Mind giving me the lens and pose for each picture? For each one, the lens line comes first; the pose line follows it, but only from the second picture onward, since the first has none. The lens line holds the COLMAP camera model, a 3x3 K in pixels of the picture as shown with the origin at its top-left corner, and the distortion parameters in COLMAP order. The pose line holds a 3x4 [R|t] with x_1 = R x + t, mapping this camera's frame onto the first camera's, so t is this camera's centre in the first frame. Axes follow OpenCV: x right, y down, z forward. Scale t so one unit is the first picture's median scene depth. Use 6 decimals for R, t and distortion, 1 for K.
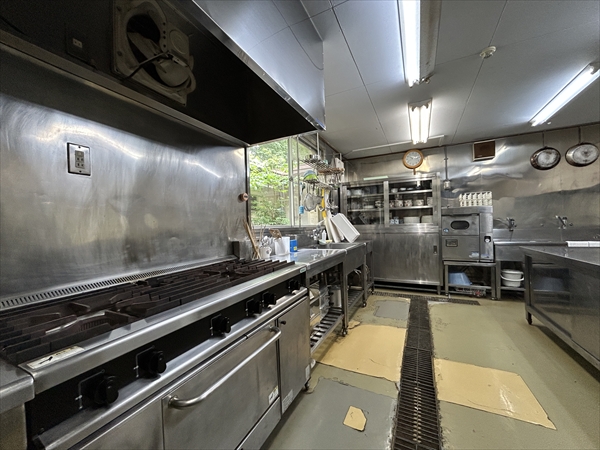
lens RADIAL K [[241.4, 0, 299.0], [0, 241.4, 225.6], [0, 0, 1]] dist [-0.001213, 0.000107]
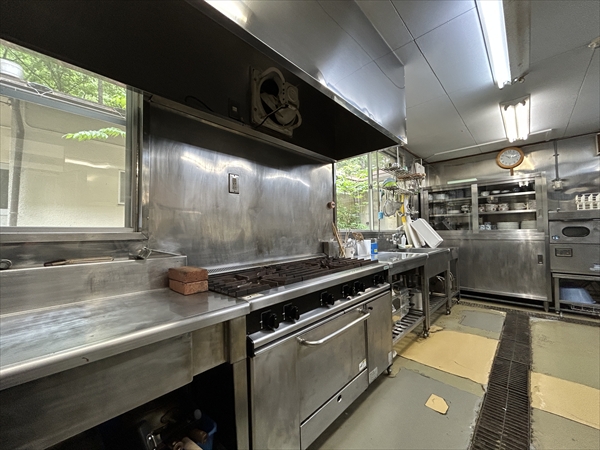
lens RADIAL K [[241.4, 0, 299.0], [0, 241.4, 225.6], [0, 0, 1]] dist [-0.001213, 0.000107]
pose [[0.956648, 0.004413, -0.291215, -0.024789], [-0.011368, 0.999689, -0.022195, 0.007759], [0.291026, 0.024543, 0.956400, -0.121753]]
